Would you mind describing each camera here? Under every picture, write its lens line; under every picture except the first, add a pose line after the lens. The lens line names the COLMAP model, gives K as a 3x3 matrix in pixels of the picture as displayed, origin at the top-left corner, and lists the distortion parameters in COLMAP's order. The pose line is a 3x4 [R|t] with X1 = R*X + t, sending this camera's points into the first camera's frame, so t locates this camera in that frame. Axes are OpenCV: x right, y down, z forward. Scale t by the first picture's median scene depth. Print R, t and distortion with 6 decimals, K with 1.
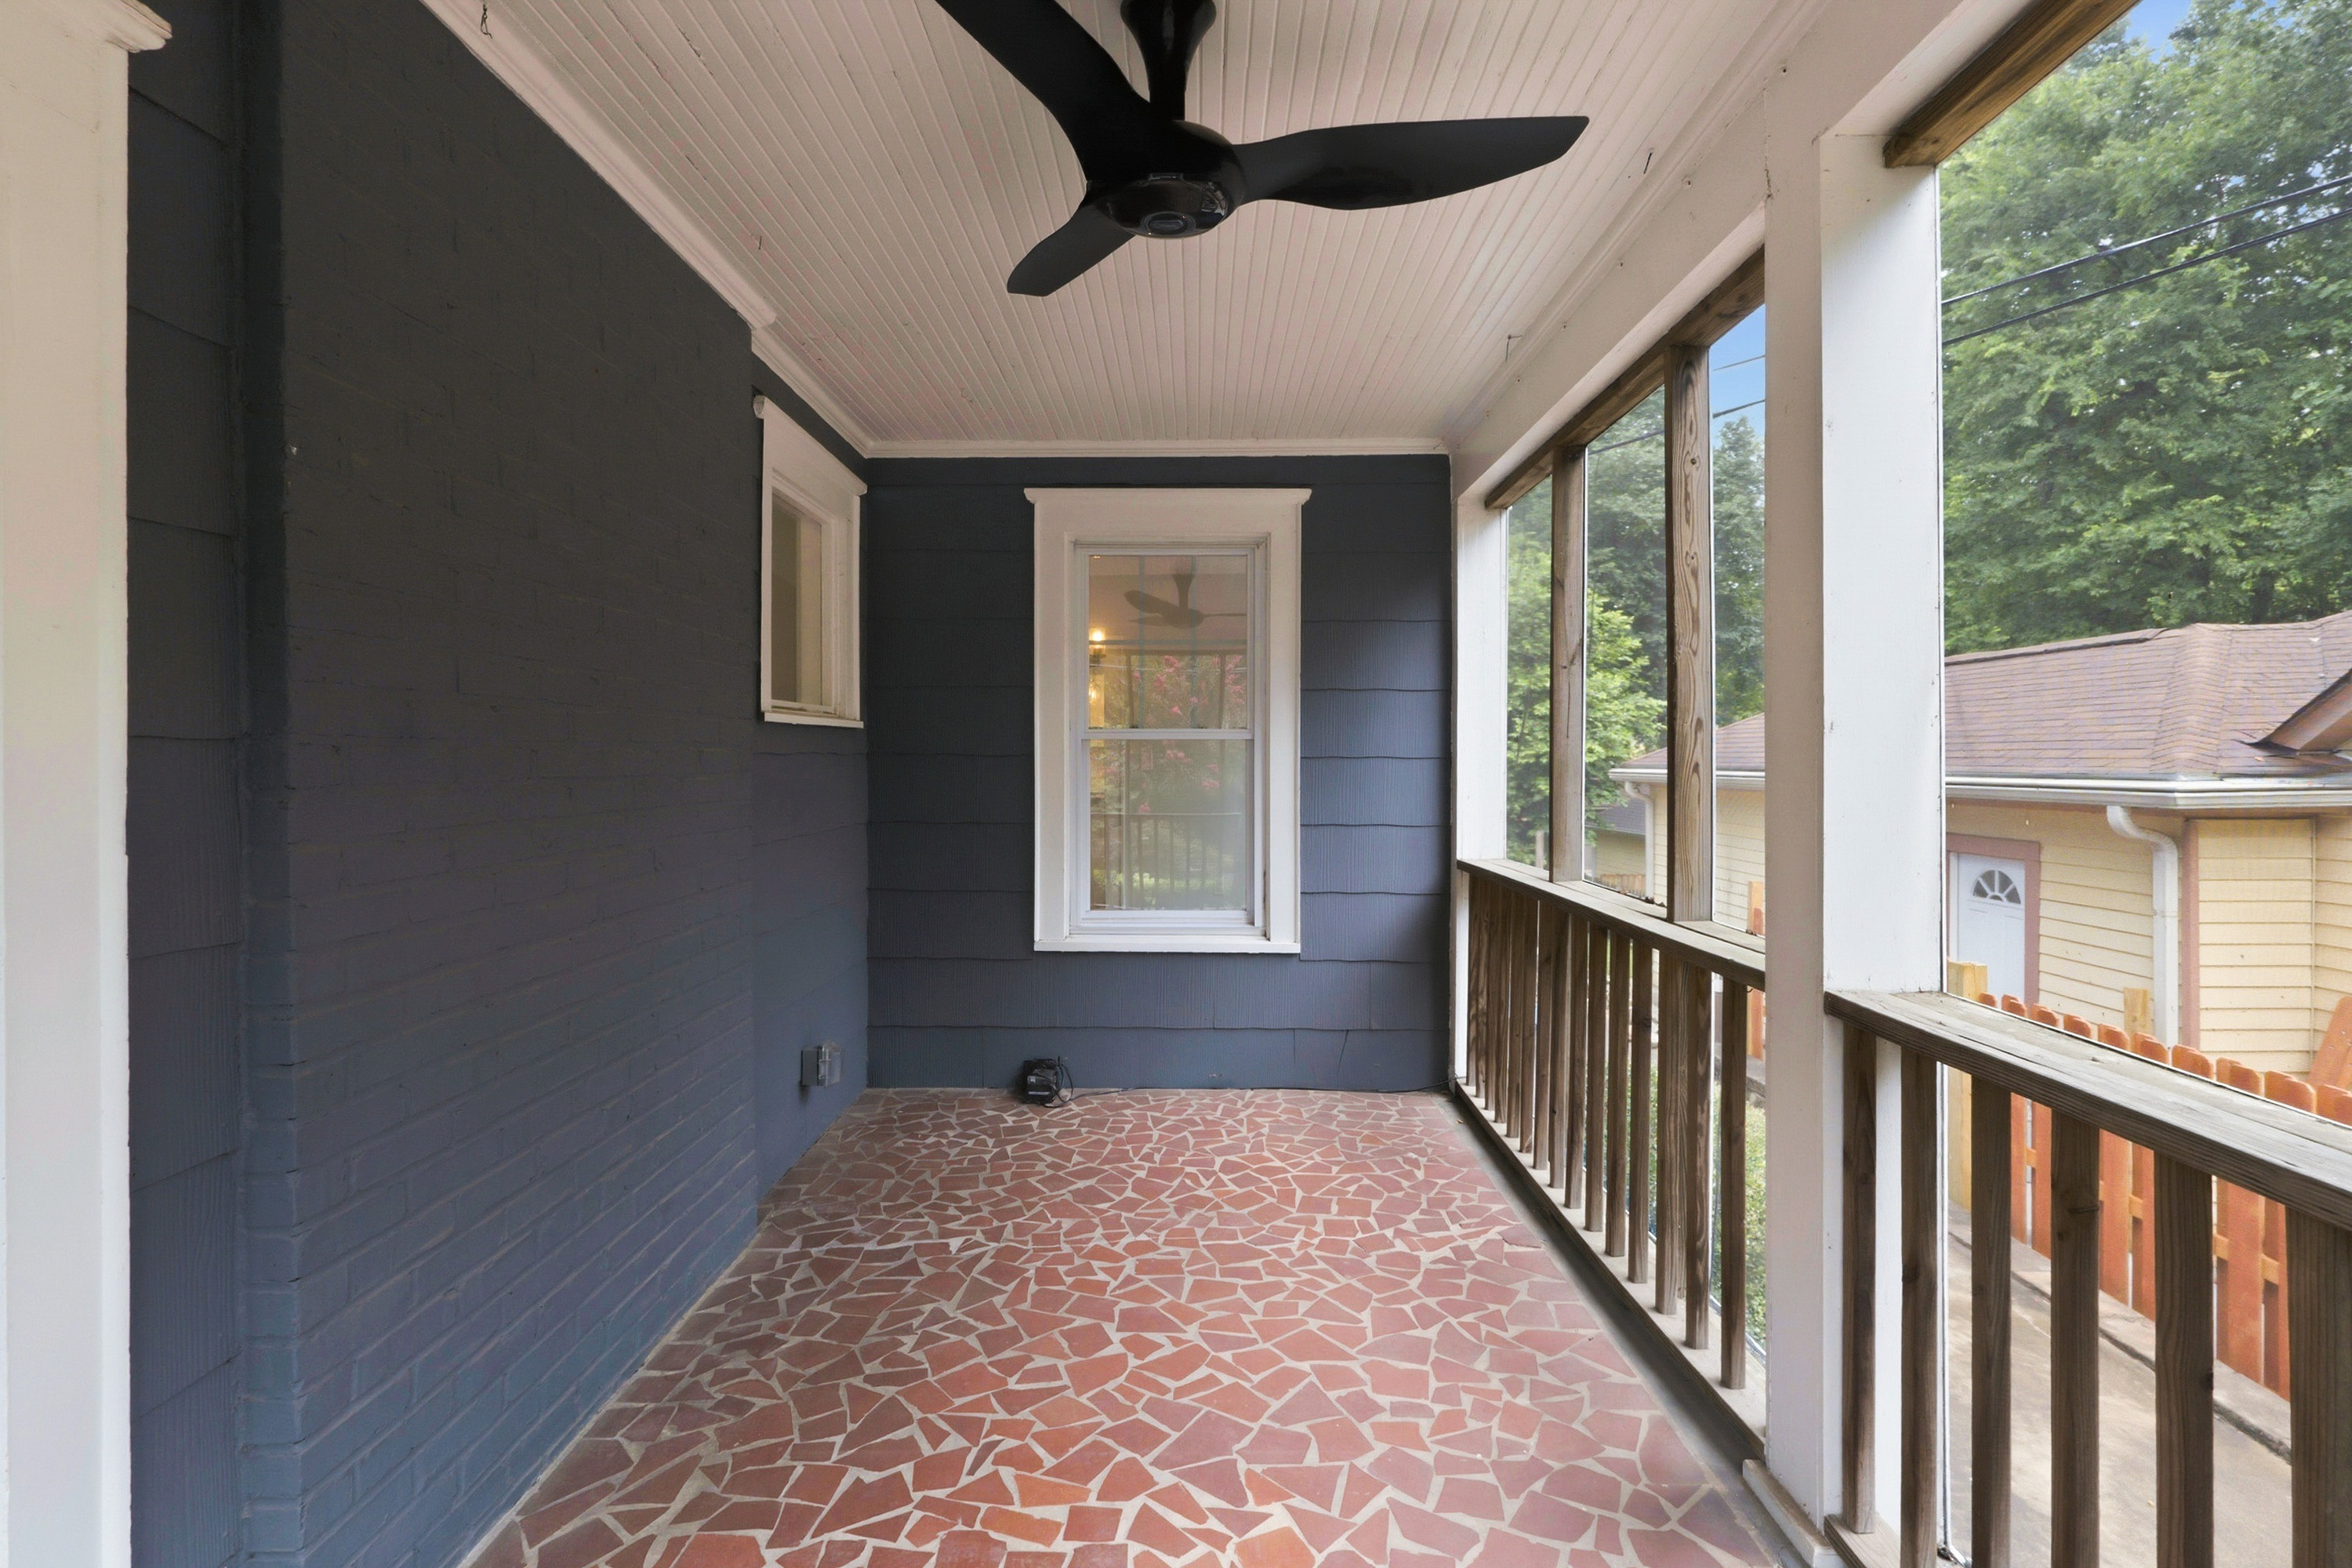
lens RADIAL K [[1081.0, 0, 1183.0], [0, 1081.0, 775.3], [0, 0, 1]] dist [-0.001812, -0.000064]
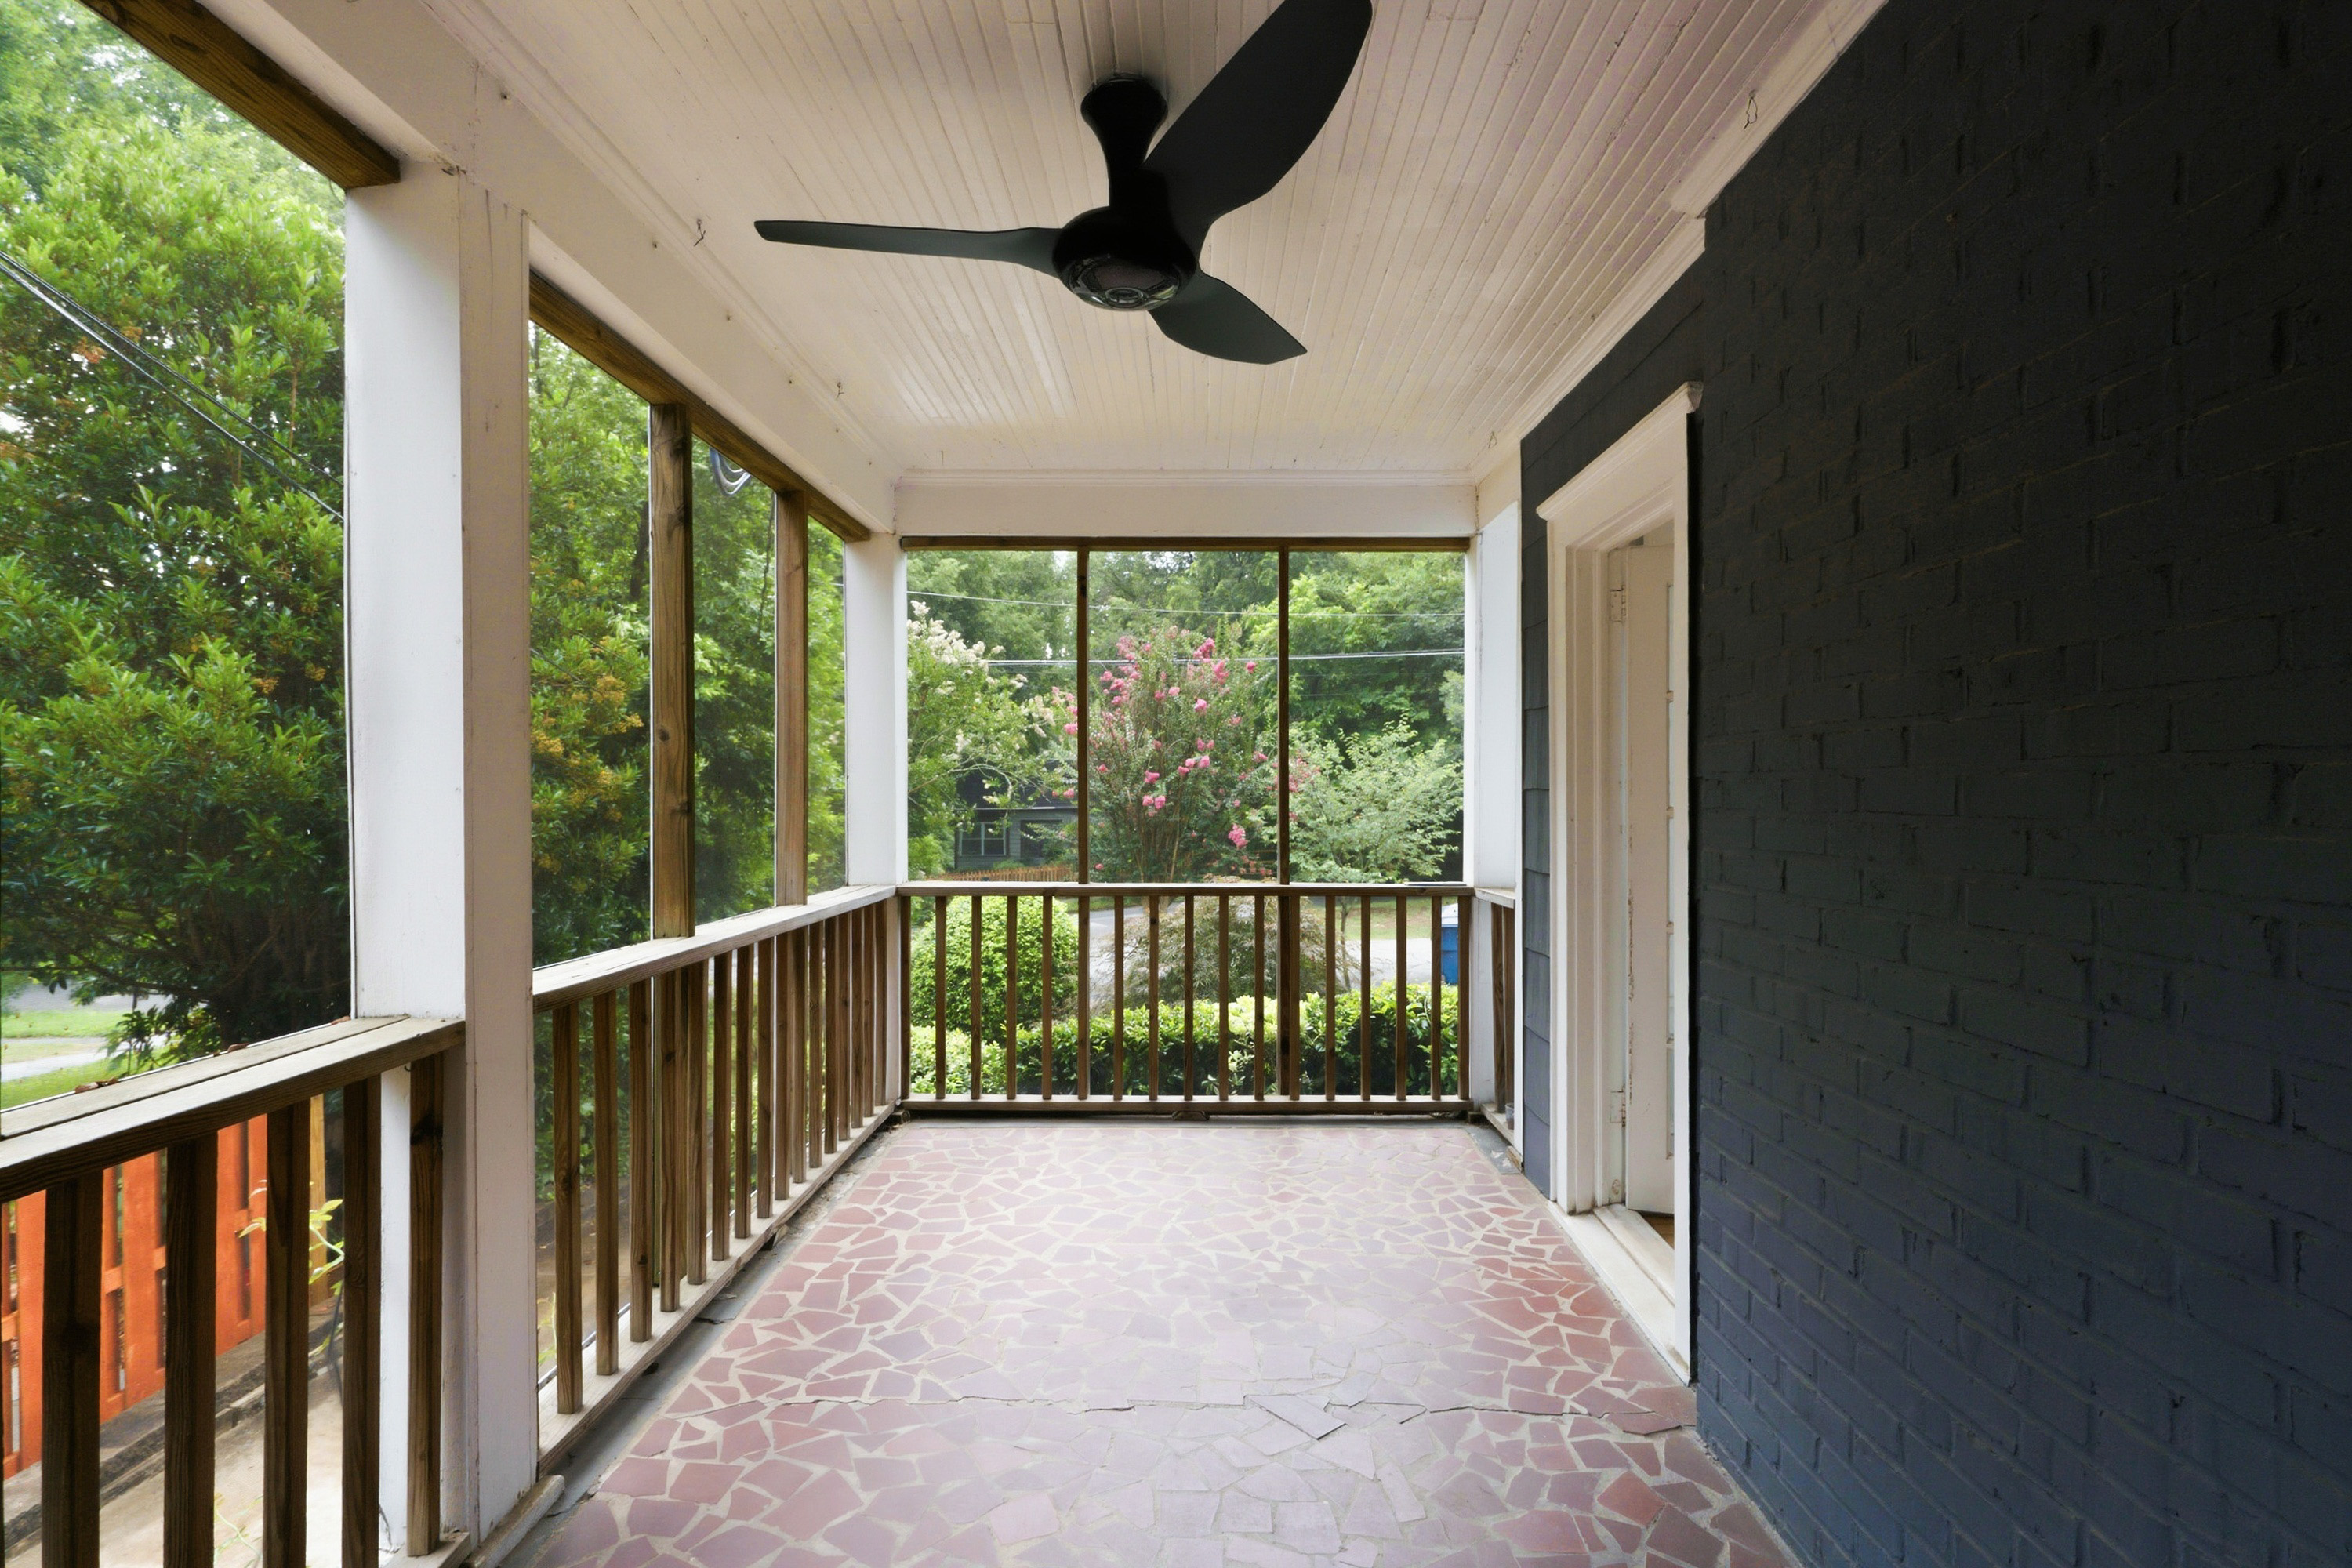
lens RADIAL K [[1081.0, 0, 1183.0], [0, 1081.0, 775.3], [0, 0, 1]] dist [-0.001812, -0.000064]
pose [[-0.999948, -0.006673, -0.007697, -0.062225], [-0.006726, 0.999954, 0.006858, -0.025533], [0.007651, 0.006909, -0.999947, 1.889335]]
